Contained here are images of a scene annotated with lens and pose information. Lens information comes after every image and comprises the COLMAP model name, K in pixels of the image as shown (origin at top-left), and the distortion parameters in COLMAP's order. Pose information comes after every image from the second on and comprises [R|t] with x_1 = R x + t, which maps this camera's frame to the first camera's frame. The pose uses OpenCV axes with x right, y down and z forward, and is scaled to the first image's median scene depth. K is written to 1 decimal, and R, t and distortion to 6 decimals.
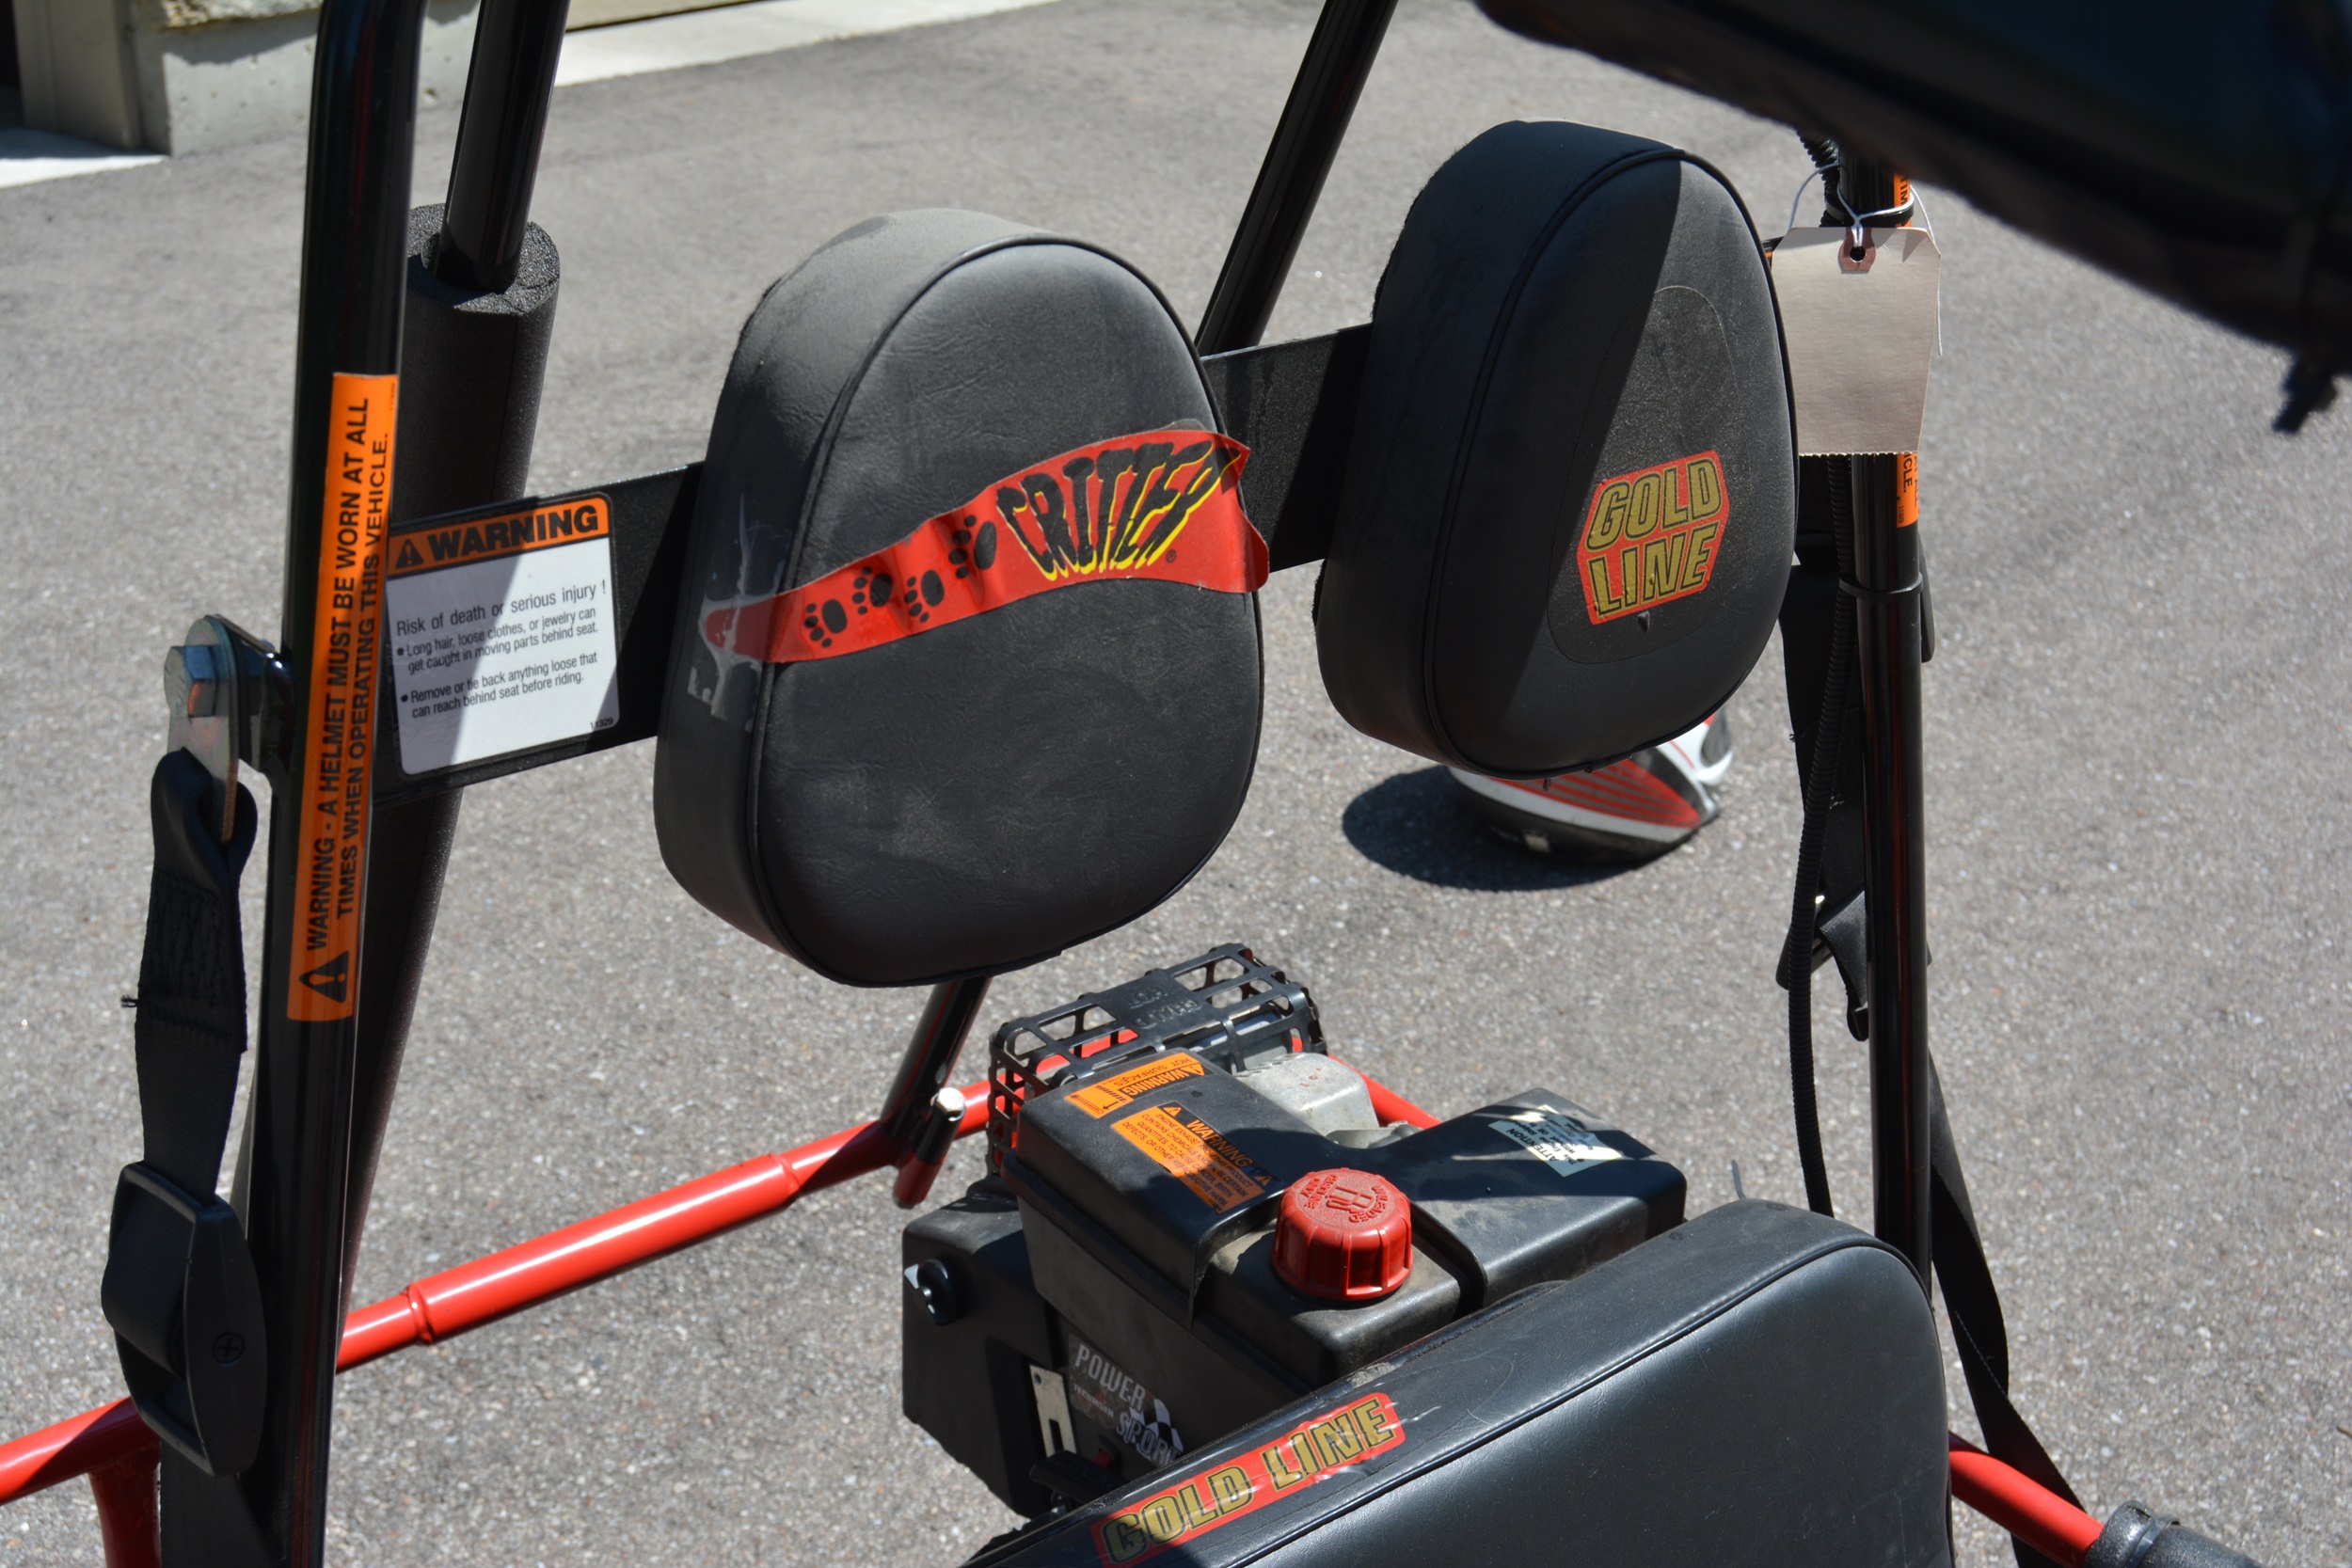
lens RADIAL K [[3178.2, 0, 1176.0], [0, 3178.2, 784.0], [0, 0, 1]] dist [-0.089368, 0.060538]
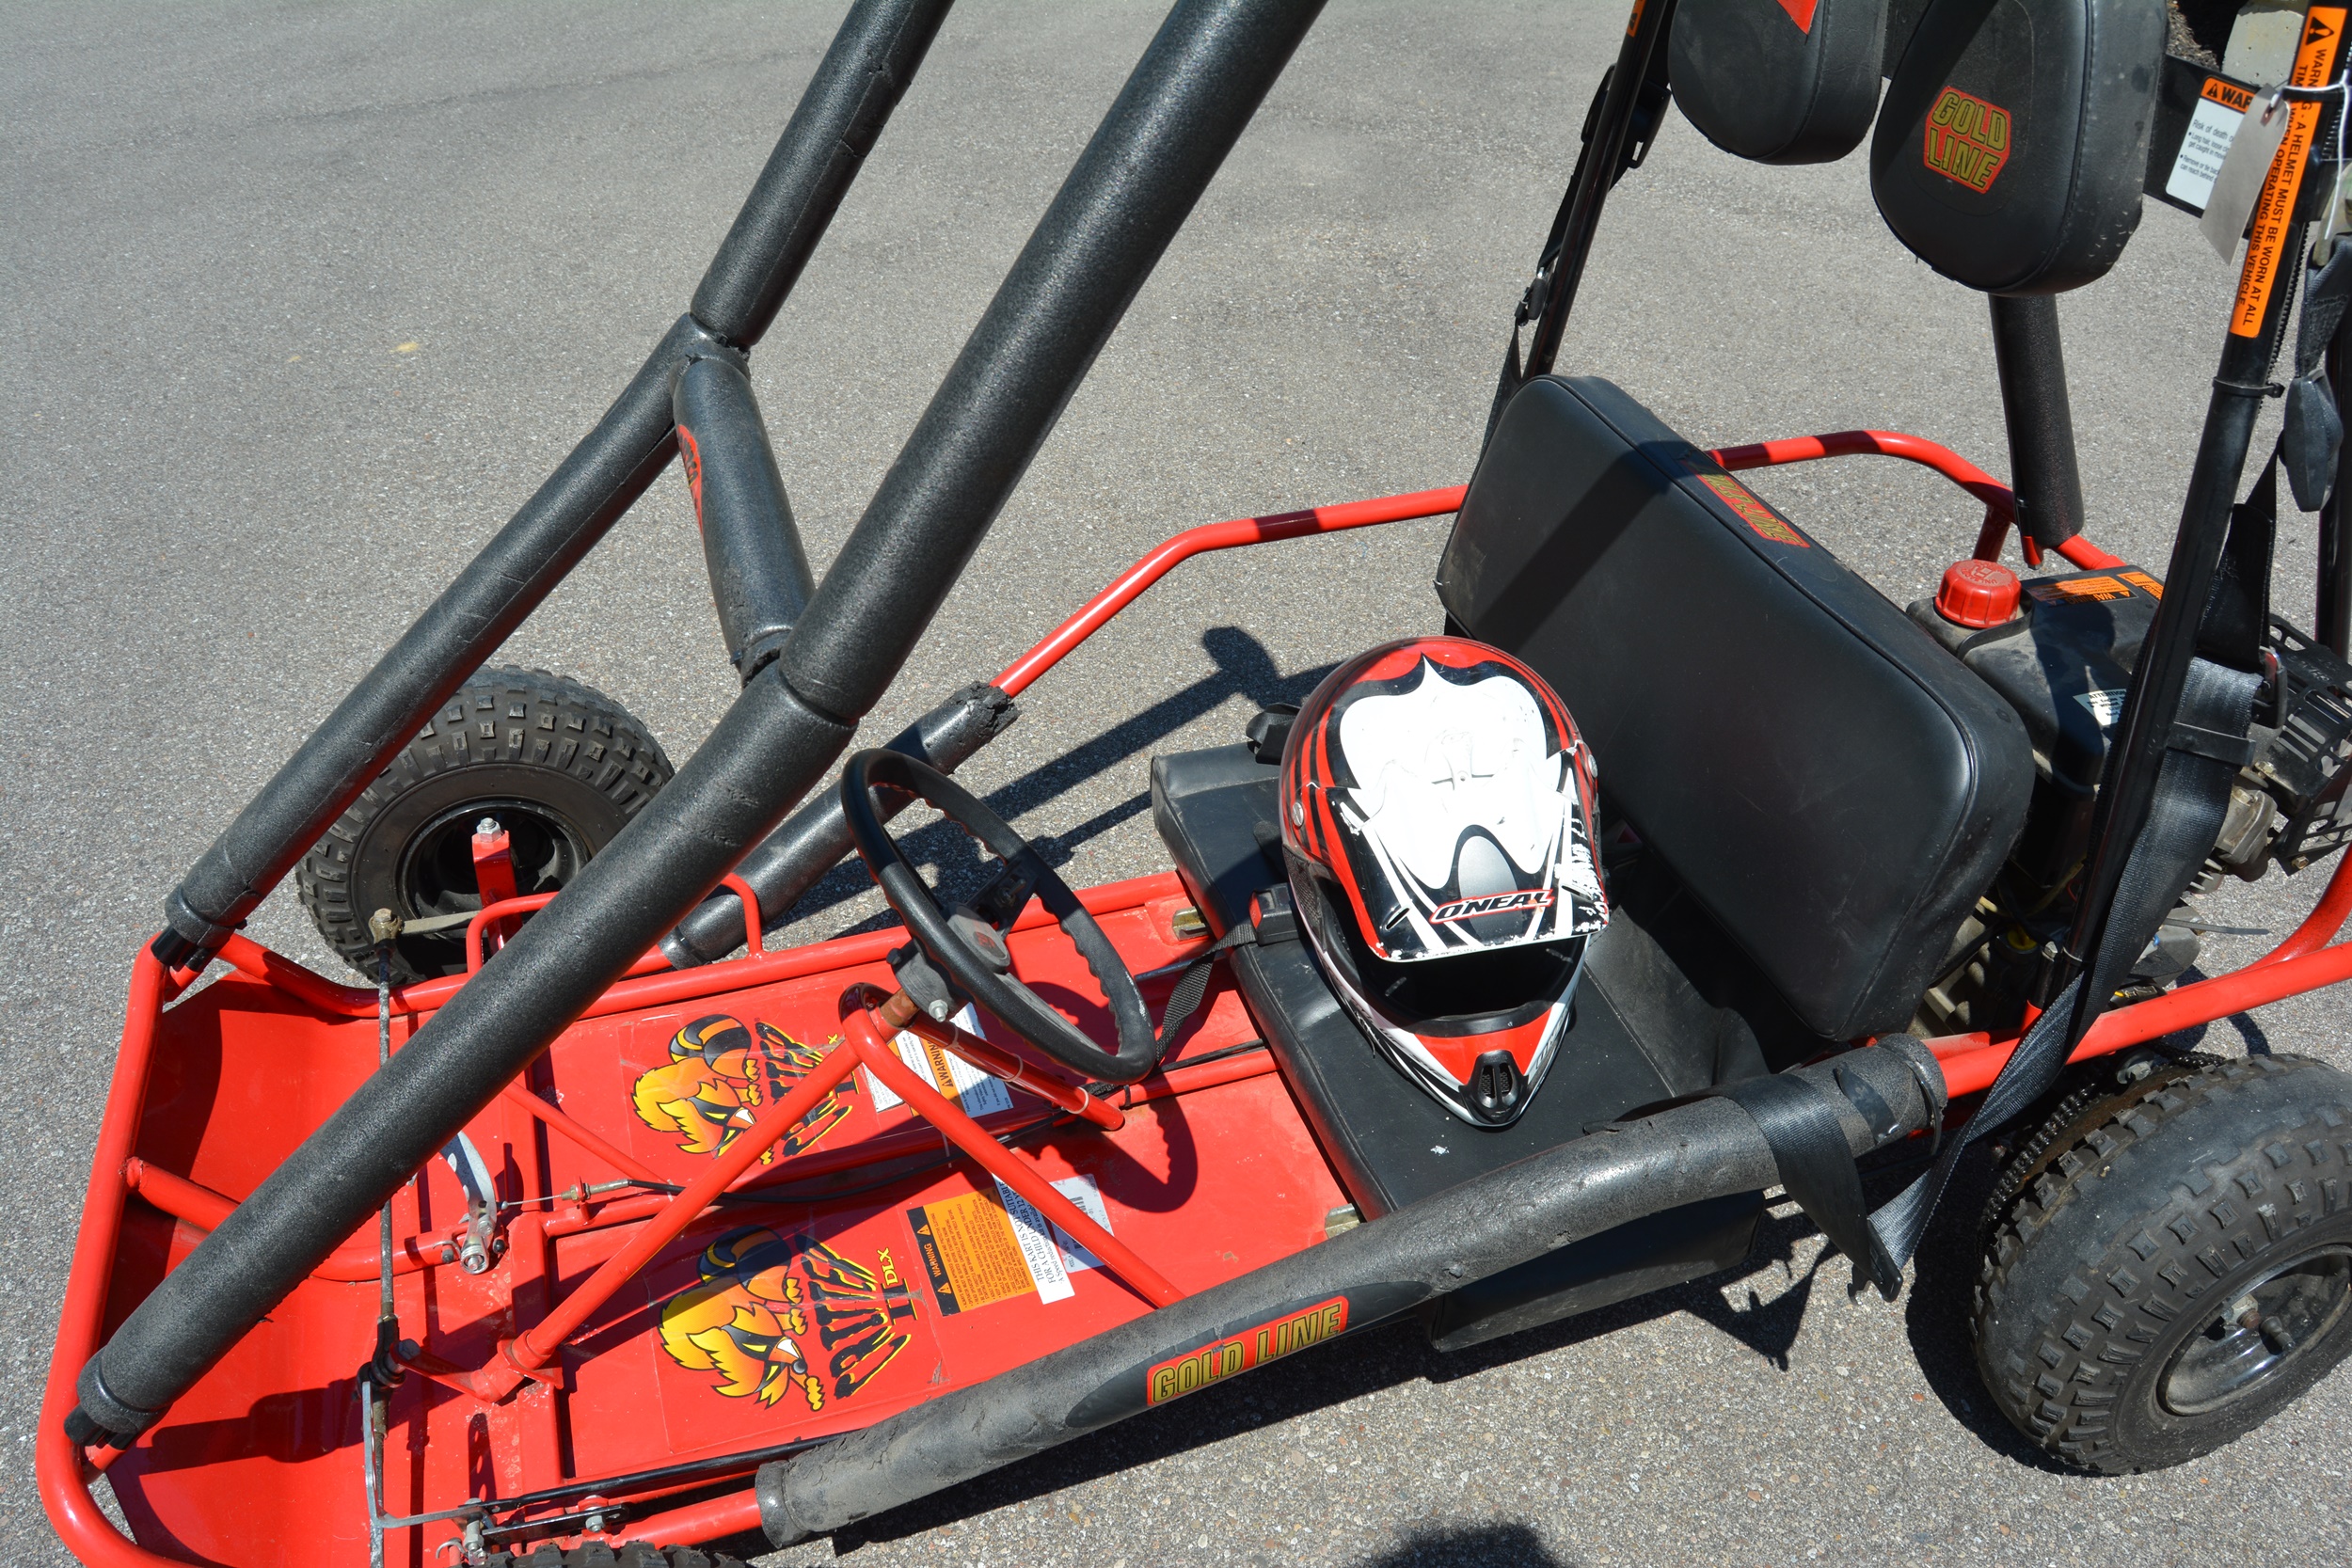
lens RADIAL K [[1847.8, 0, 1192.3], [0, 1847.8, 783.7], [0, 0, 1]] dist [-0.102796, 0.046547]
pose [[-0.372500, 0.490614, -0.787745, 1.524204], [-0.432978, 0.658910, 0.615116, -0.321381], [0.820837, 0.570207, -0.033018, 1.015978]]
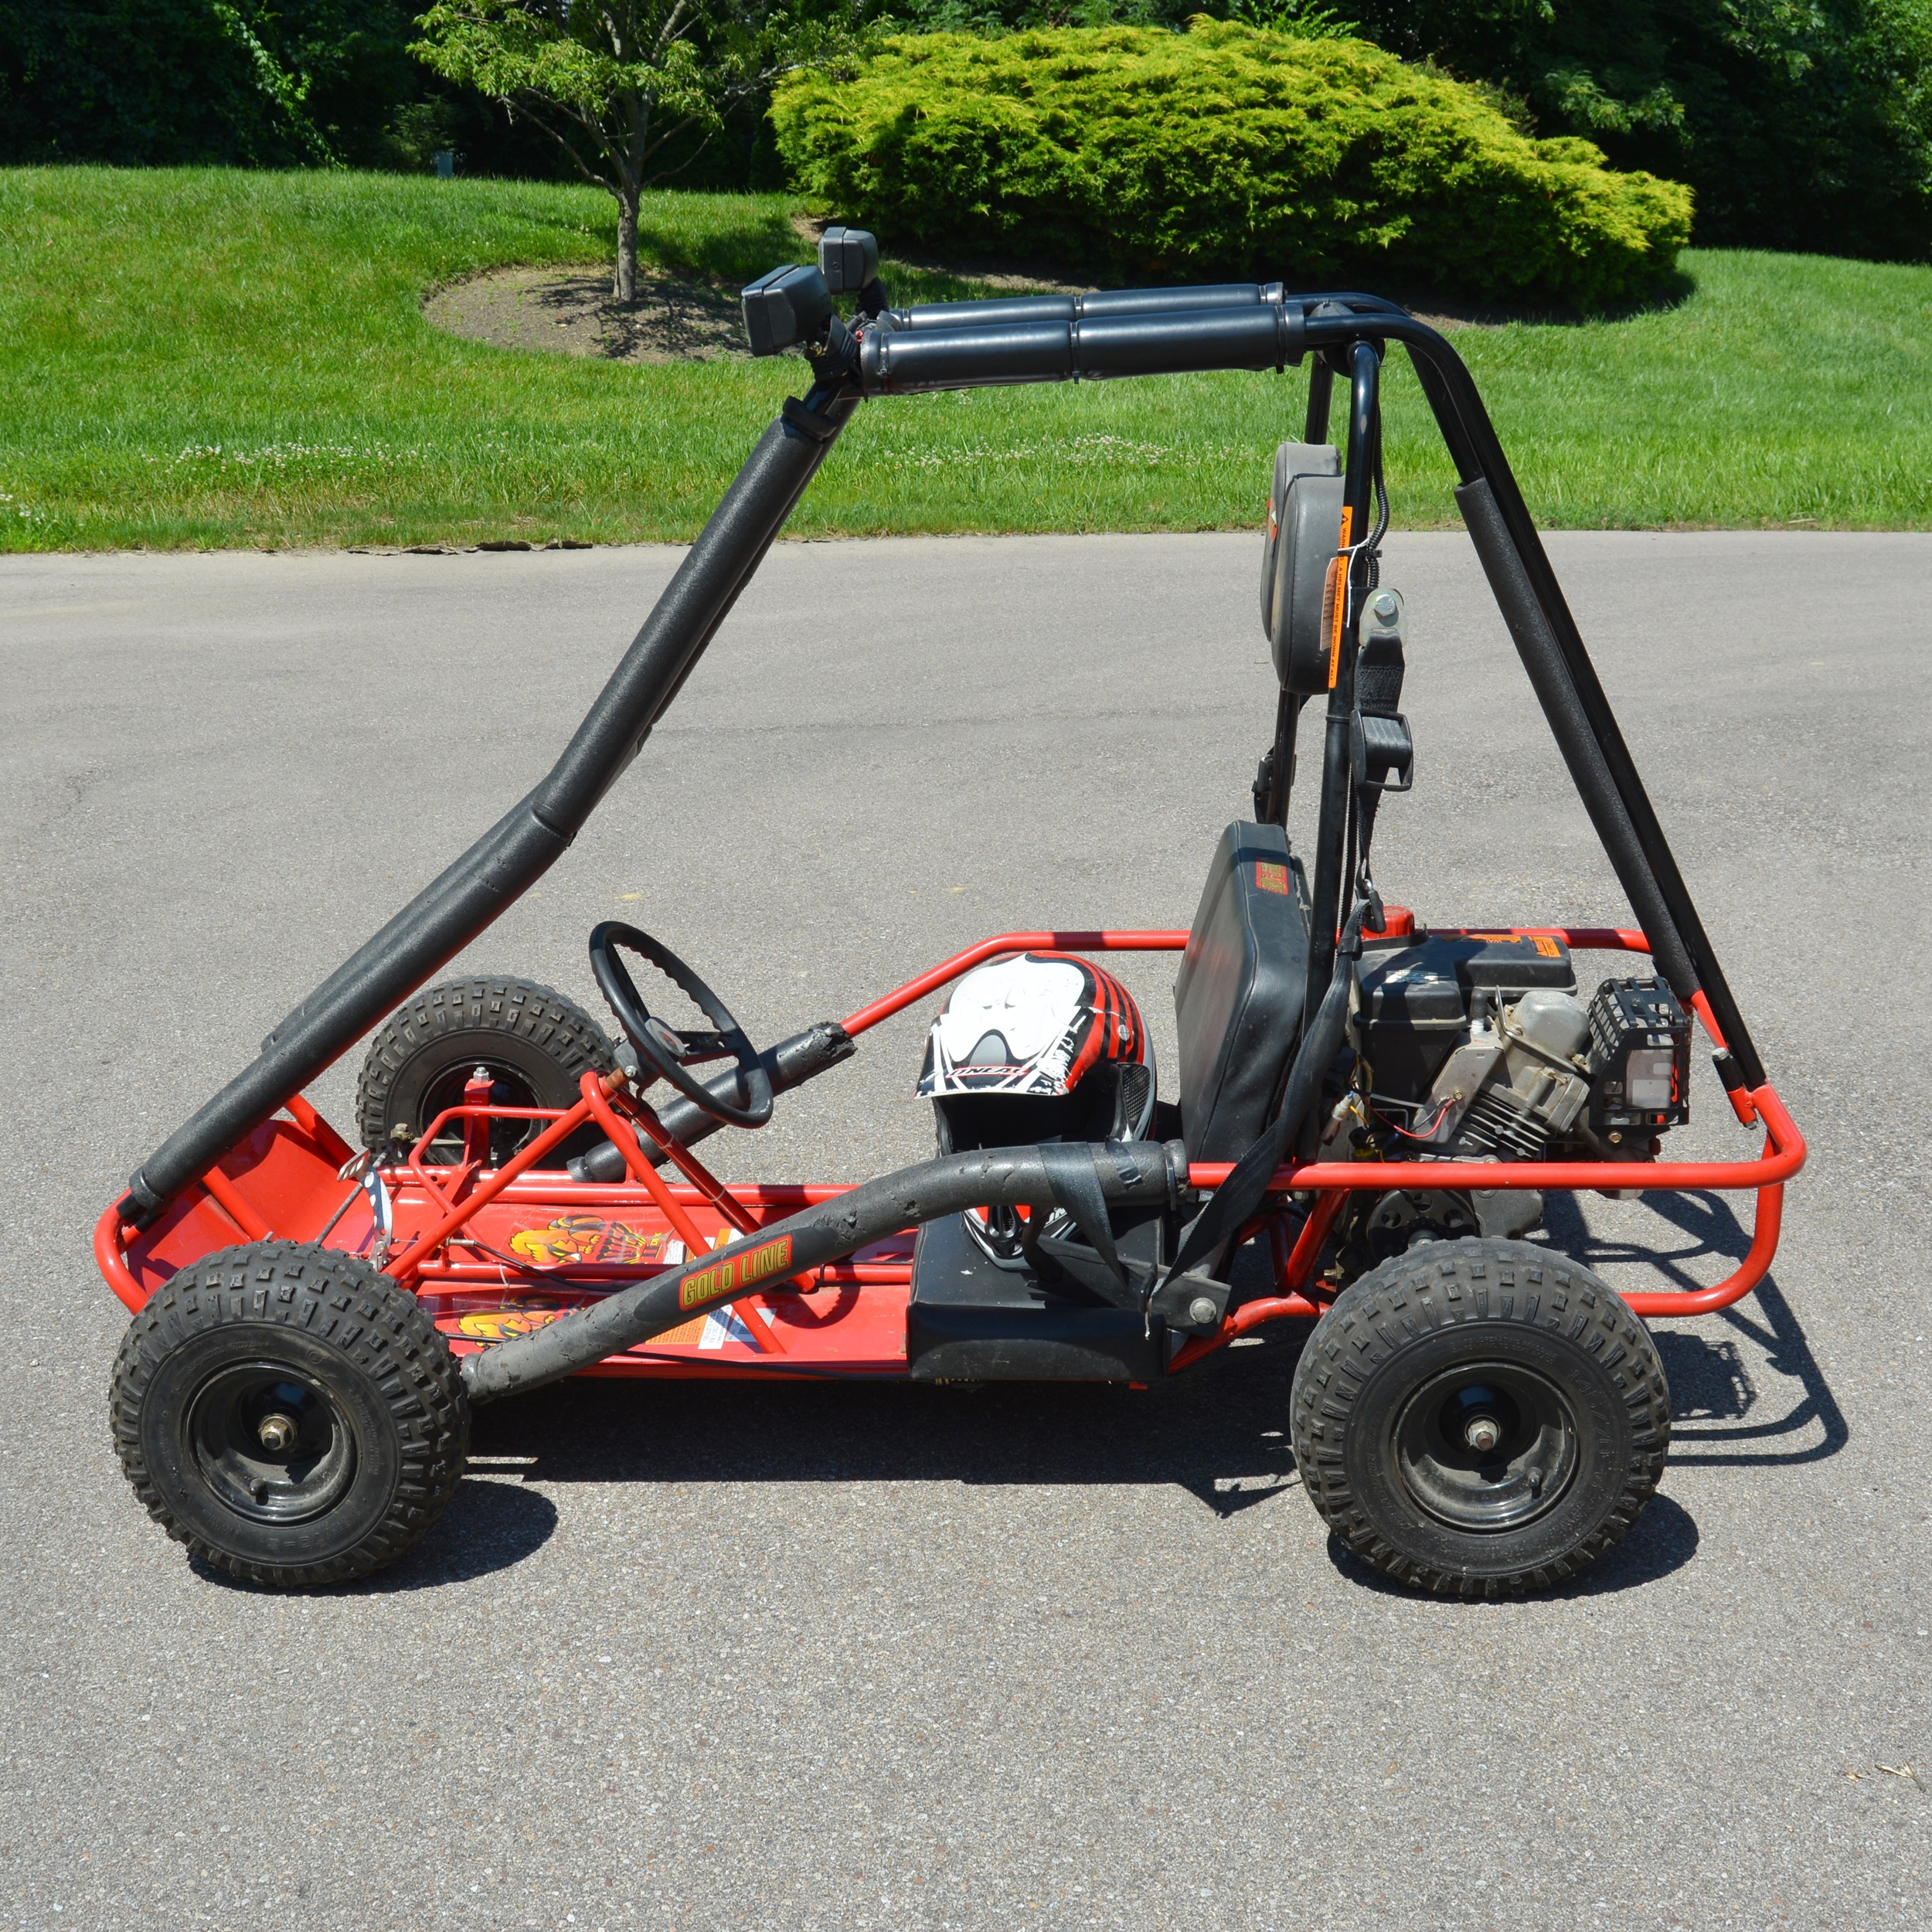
lens RADIAL K [[2809.0, 0, 966.0], [0, 2809.0, 966.0], [0, 0, 1]] dist [-0.175363, 0.671074]
pose [[-0.696411, 0.154859, -0.700735, 2.638659], [-0.331813, 0.796316, 0.505748, -1.217330], [0.636326, 0.584722, -0.503179, 2.724420]]
